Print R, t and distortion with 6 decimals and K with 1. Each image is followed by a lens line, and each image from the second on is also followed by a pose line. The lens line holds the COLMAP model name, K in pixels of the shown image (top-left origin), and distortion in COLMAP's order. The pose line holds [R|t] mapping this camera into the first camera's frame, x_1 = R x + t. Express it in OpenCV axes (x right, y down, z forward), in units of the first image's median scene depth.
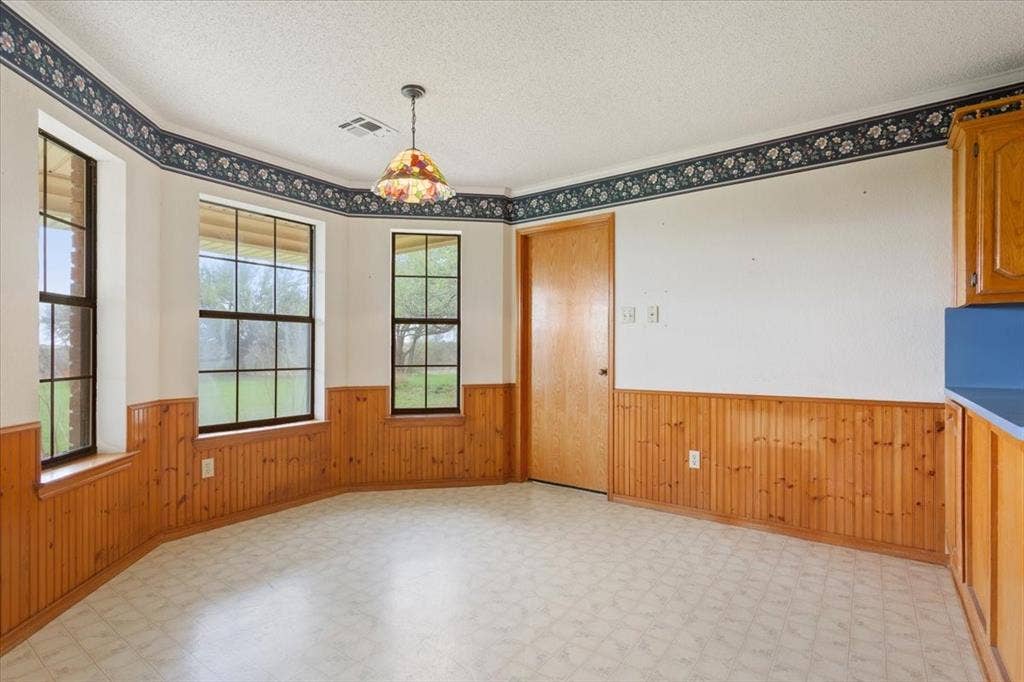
lens RADIAL K [[497.2, 0, 507.8], [0, 497.2, 339.1], [0, 0, 1]] dist [0.000536, 0.001176]
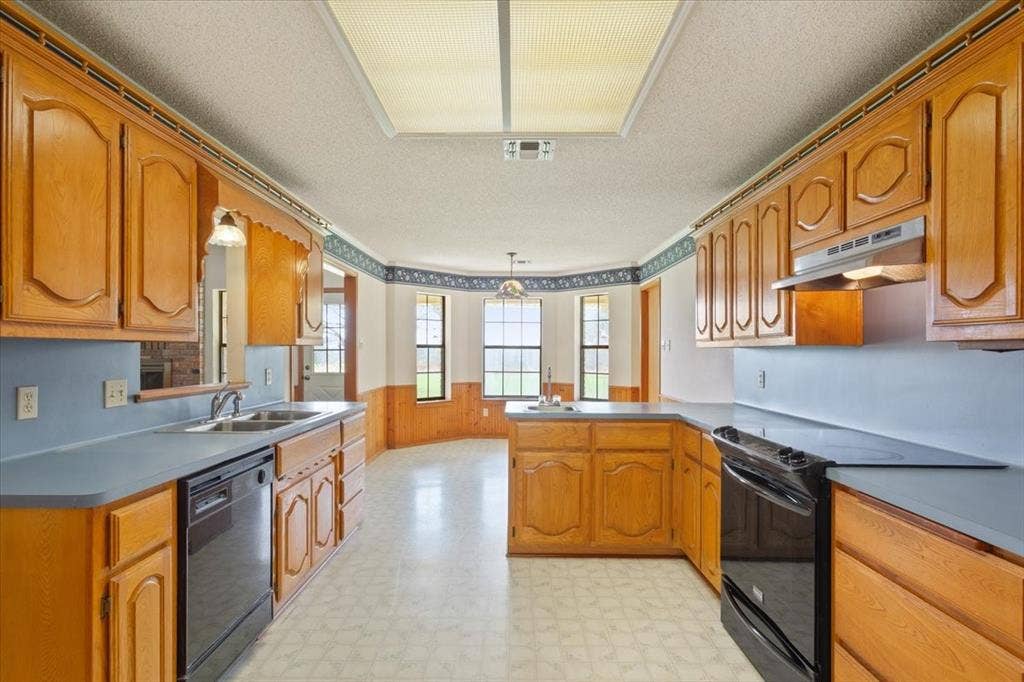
lens RADIAL K [[497.2, 0, 513.7], [0, 497.2, 346.9], [0, 0, 1]] dist [0.000536, 0.001176]
pose [[0.599116, -0.008493, -0.800617, 1.020164], [0.006259, 0.999963, -0.005924, -0.029948], [0.800638, -0.001462, 0.599147, -0.231485]]
